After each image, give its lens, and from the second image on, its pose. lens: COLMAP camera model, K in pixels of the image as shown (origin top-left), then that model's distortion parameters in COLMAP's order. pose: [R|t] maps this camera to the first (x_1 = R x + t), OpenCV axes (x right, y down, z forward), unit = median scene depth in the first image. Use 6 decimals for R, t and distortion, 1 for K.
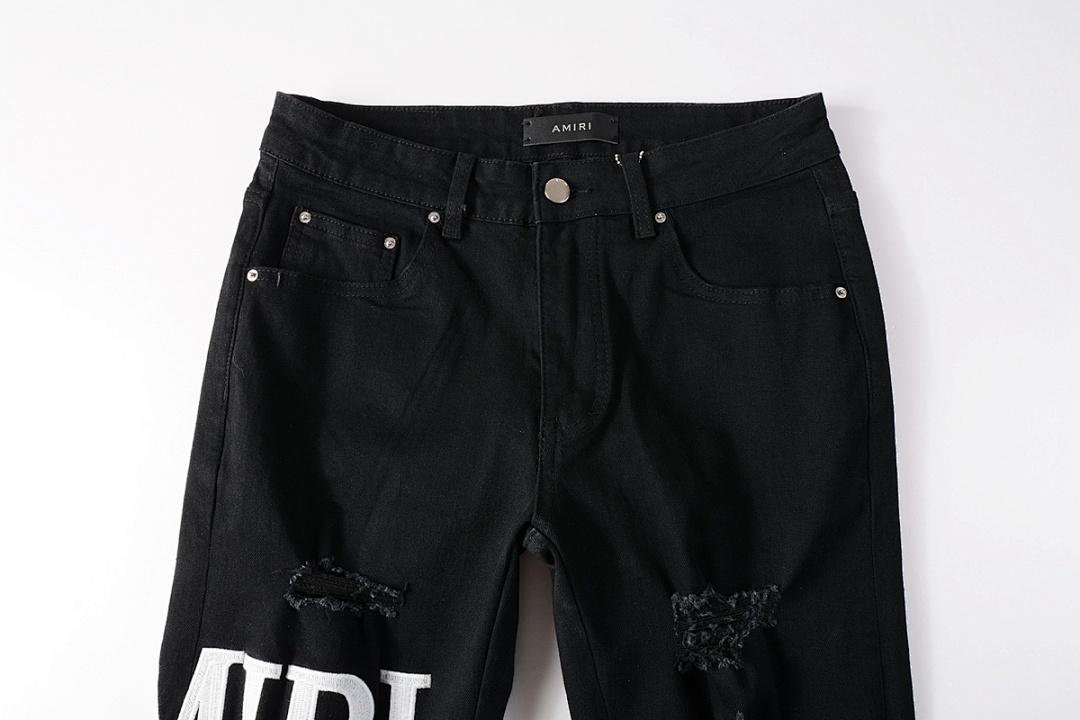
lens RADIAL K [[797.7, 0, 540.6], [0, 797.7, 360.1], [0, 0, 1]] dist [-0.013068, -0.000895]
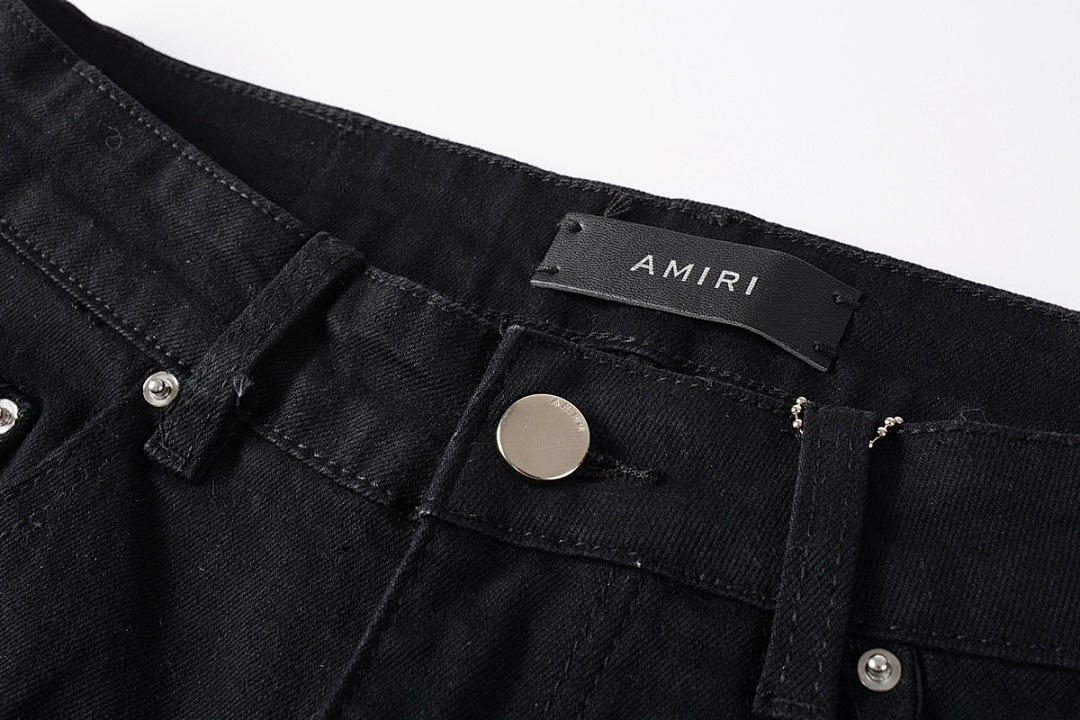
lens RADIAL K [[1300.5, 0, 539.8], [0, 1300.5, 359.3], [0, 0, 1]] dist [0.012764, 0.000000]
pose [[0.904410, 0.312178, -0.290841, 0.141371], [-0.391008, 0.879226, -0.272166, -0.110515], [0.170751, 0.359870, 0.917244, 0.565475]]
